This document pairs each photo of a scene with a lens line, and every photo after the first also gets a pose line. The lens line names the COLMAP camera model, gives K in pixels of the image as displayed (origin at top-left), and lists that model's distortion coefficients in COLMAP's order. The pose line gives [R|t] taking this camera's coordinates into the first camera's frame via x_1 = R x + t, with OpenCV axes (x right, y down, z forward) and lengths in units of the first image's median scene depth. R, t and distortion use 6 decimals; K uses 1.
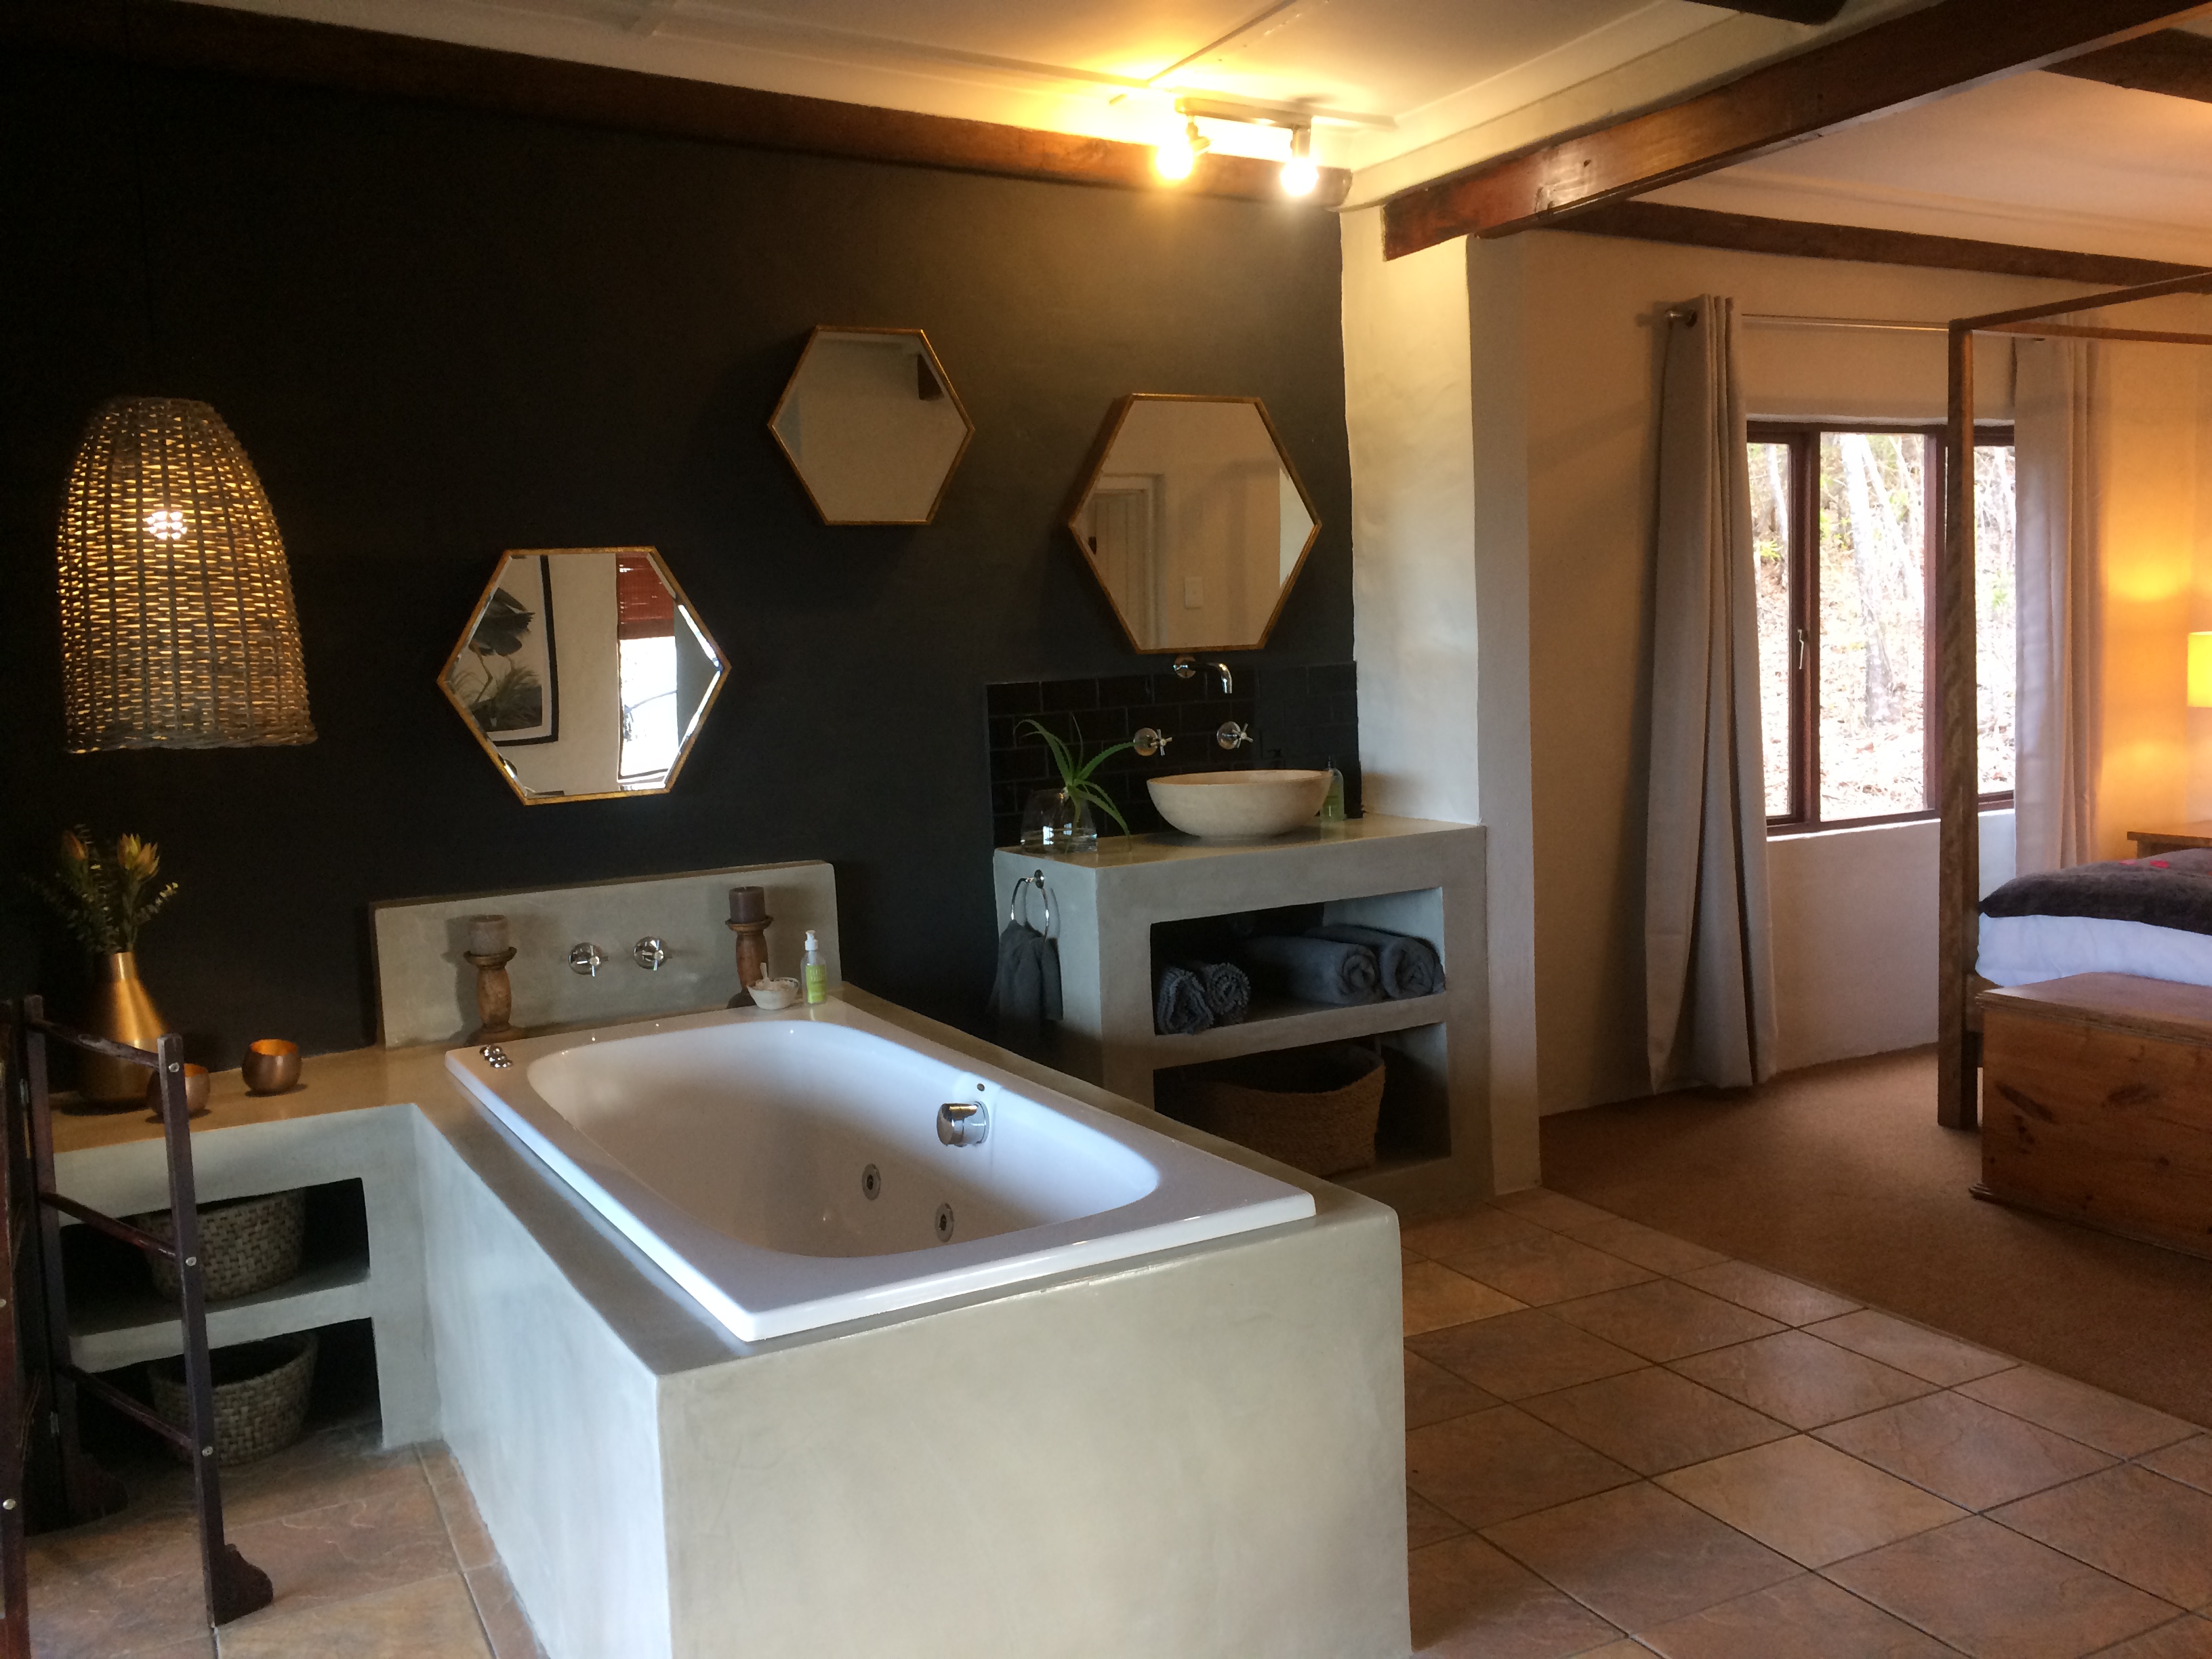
lens RADIAL K [[1891.7, 0, 1073.6], [0, 1891.7, 823.0], [0, 0, 1]] dist [0.082497, -0.102936]
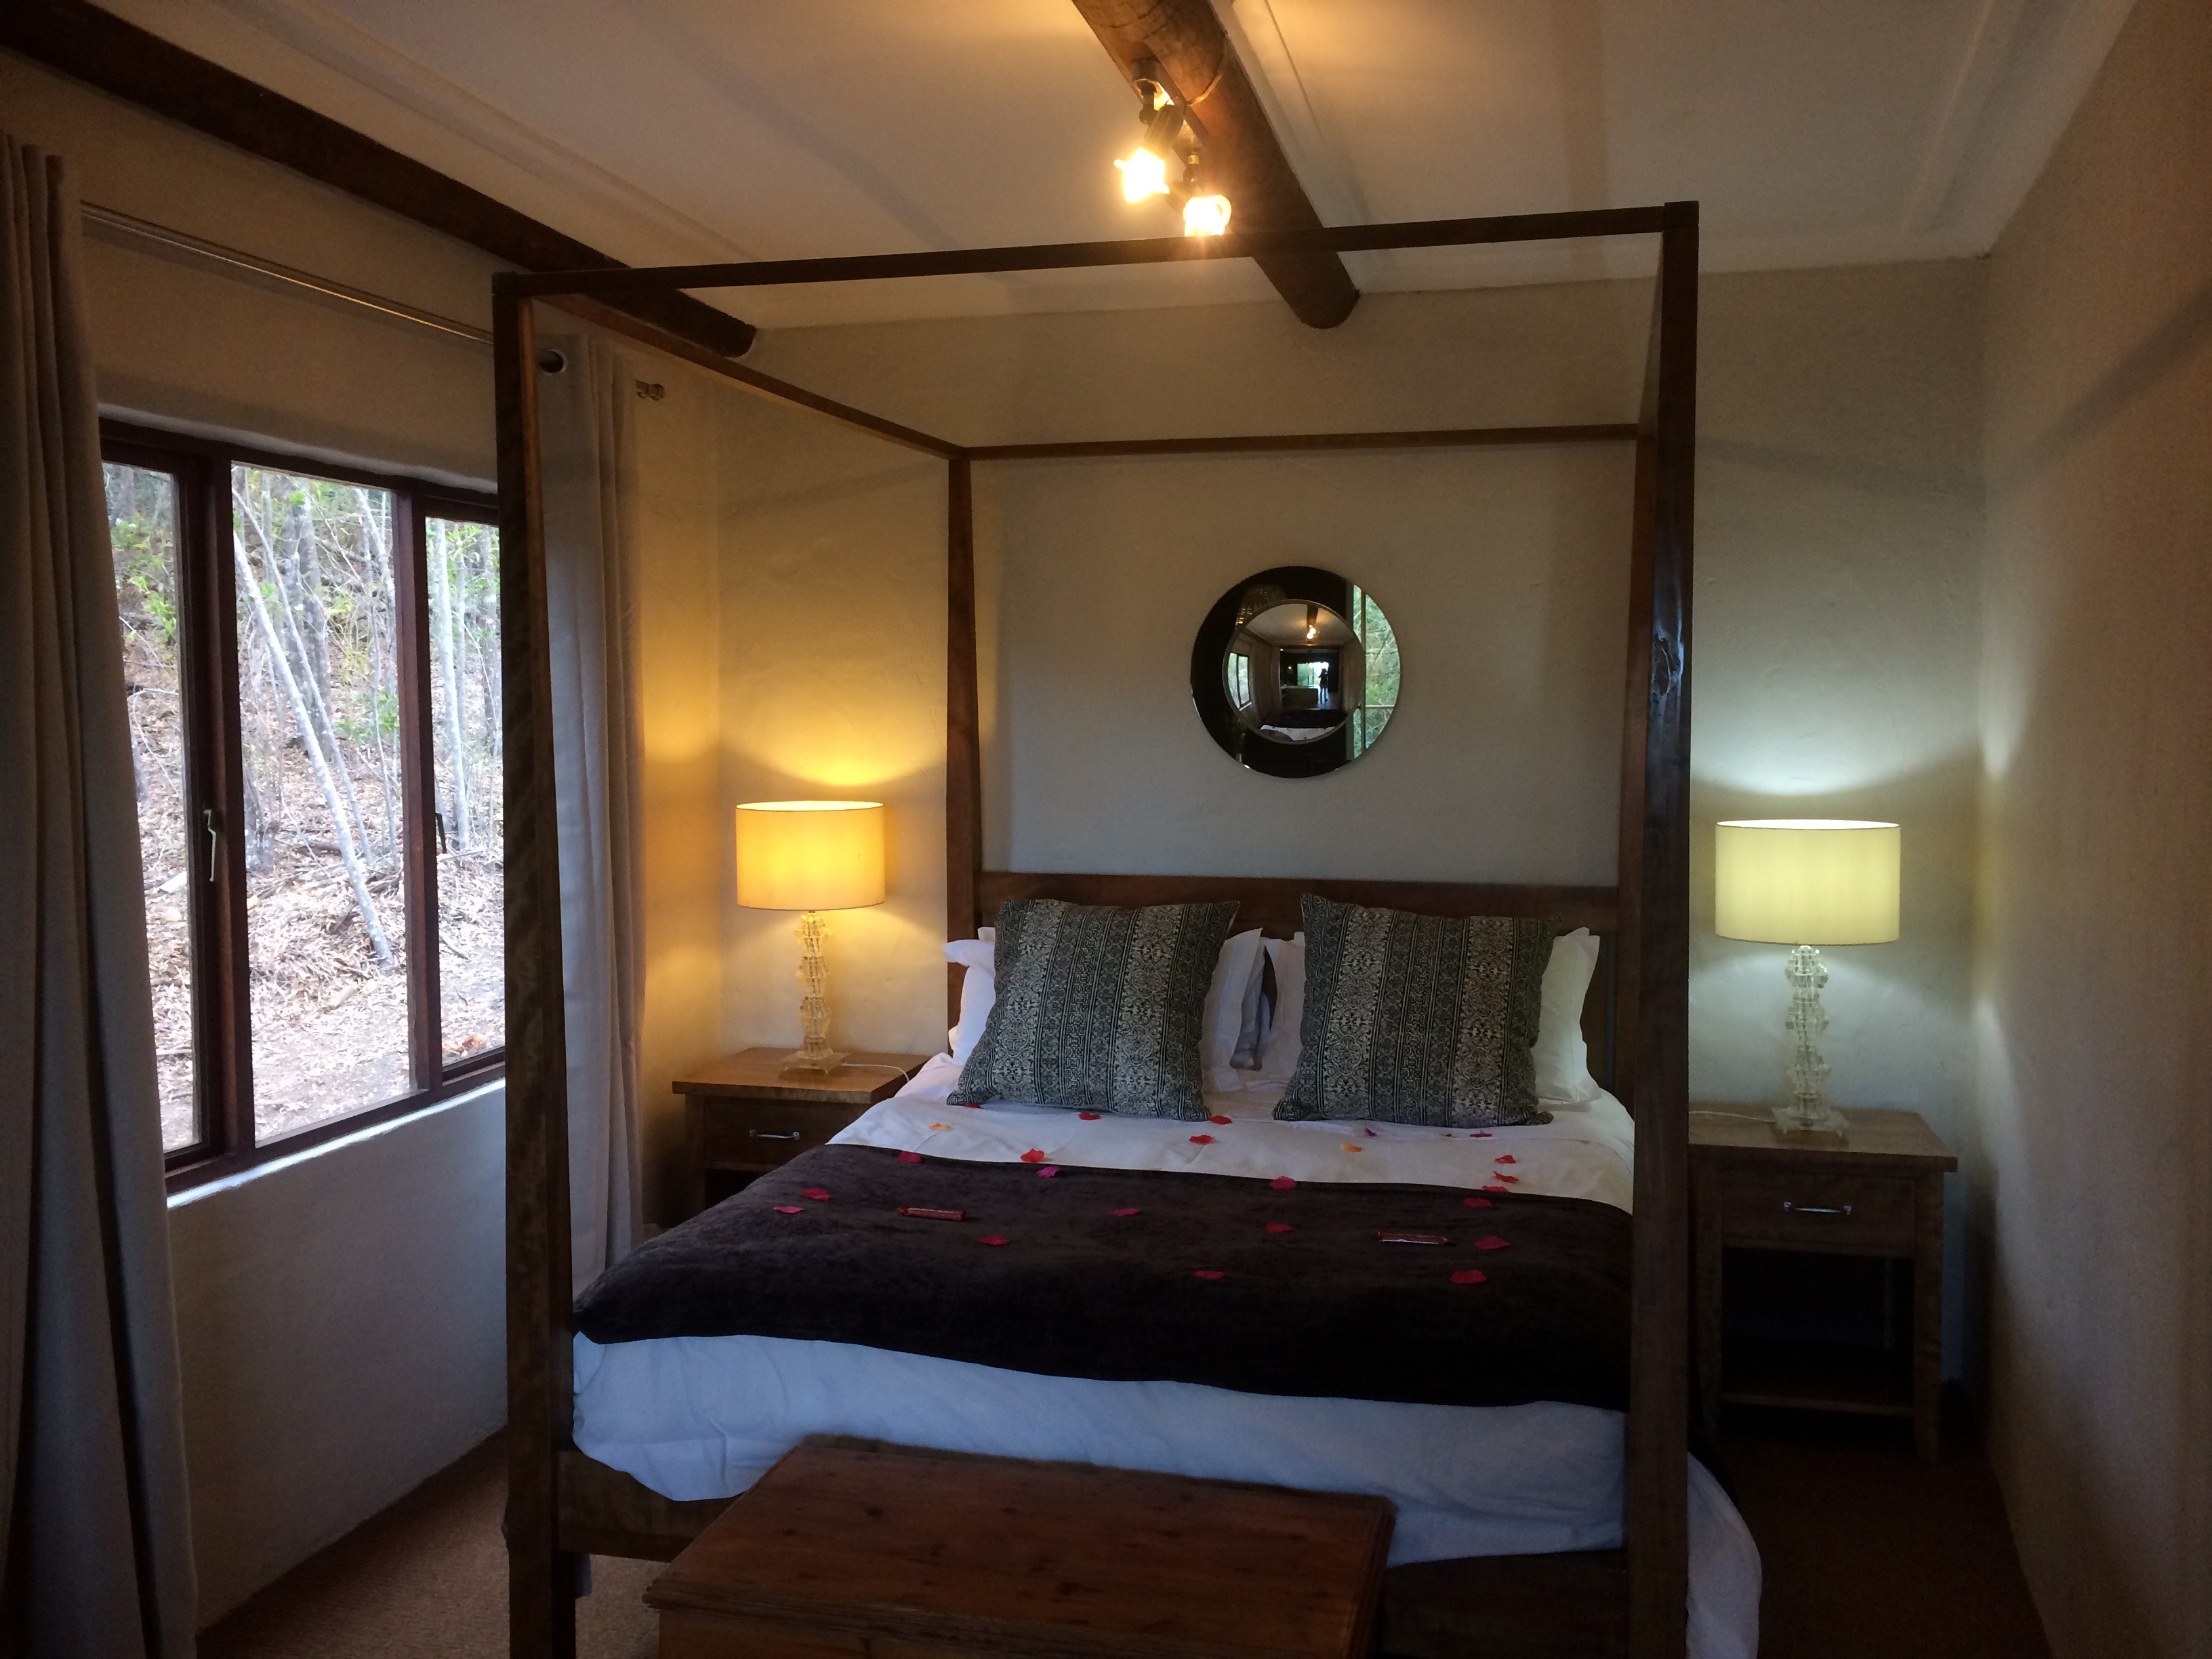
lens RADIAL K [[1891.7, 0, 1073.6], [0, 1891.7, 823.0], [0, 0, 1]] dist [0.082497, -0.102936]
pose [[0.675378, -0.009856, 0.737405, 0.163163], [0.048340, 0.998352, -0.030931, -0.079251], [-0.735885, 0.056536, 0.674742, 0.515983]]
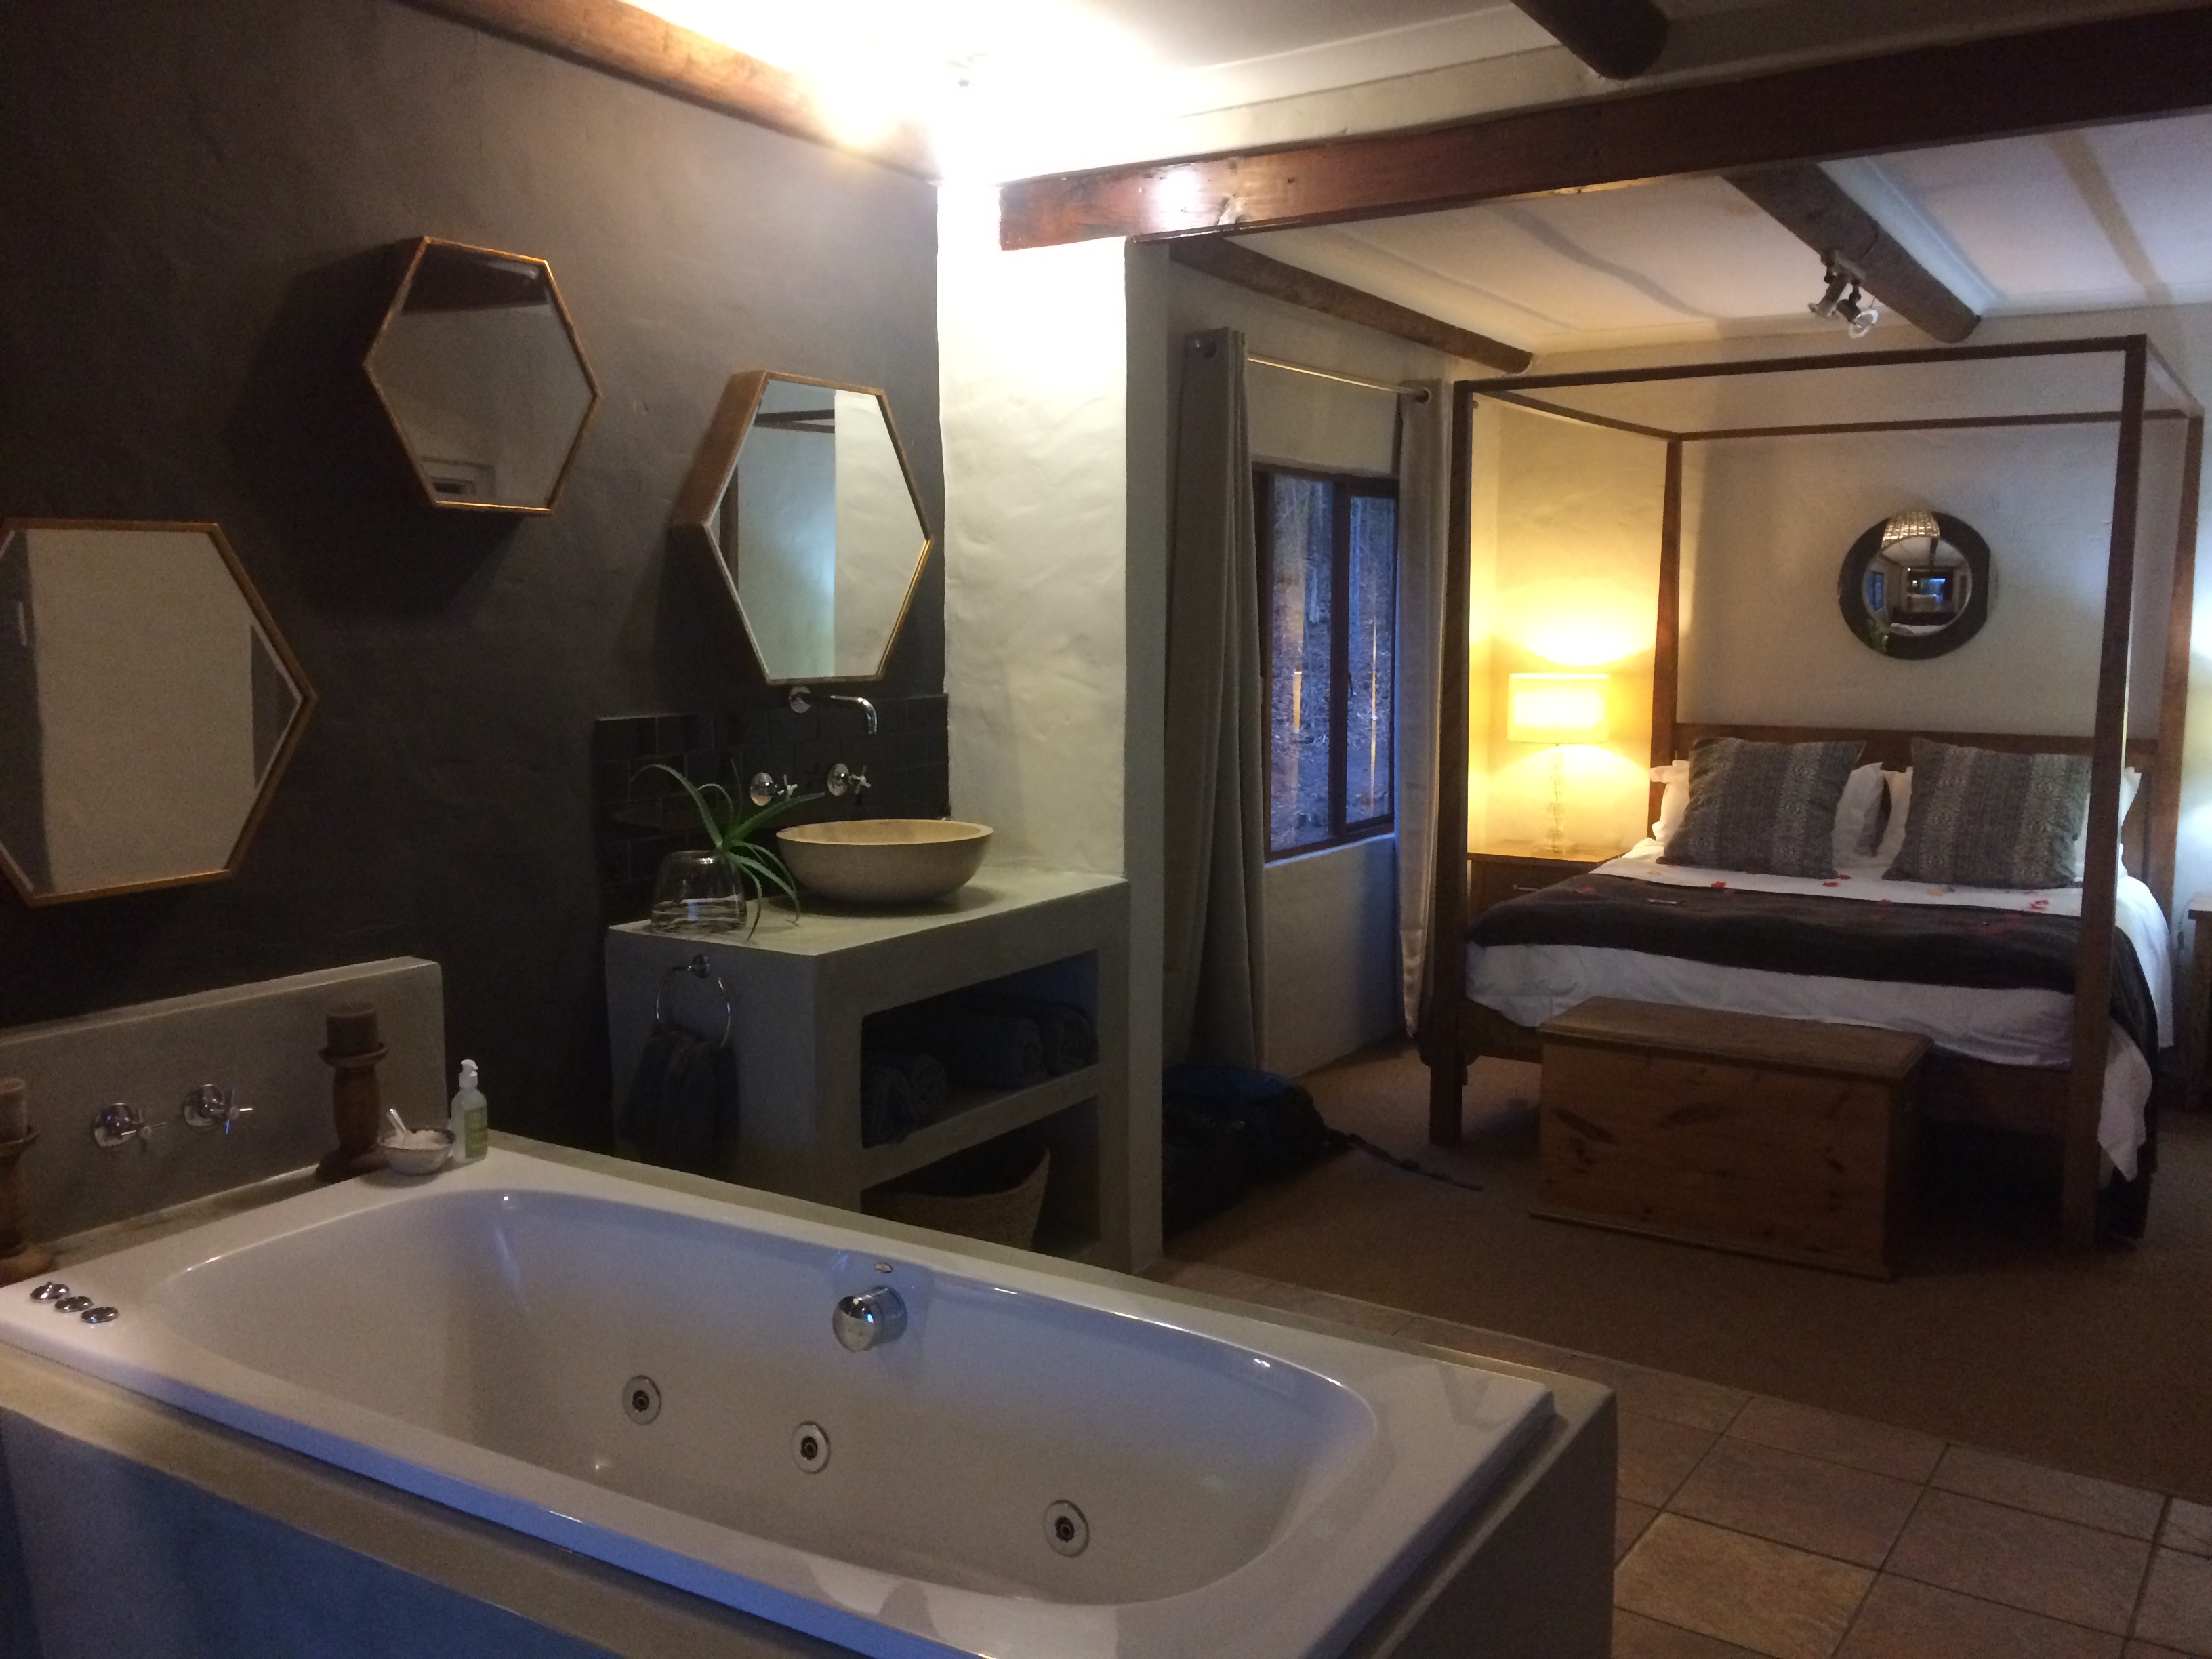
lens RADIAL K [[1891.7, 0, 1073.6], [0, 1891.7, 823.0], [0, 0, 1]] dist [0.082497, -0.102936]
pose [[0.871827, -0.014500, 0.489599, -0.236283], [0.011357, 0.999891, 0.009390, -0.031634], [-0.489682, -0.002626, 0.871897, 0.191455]]
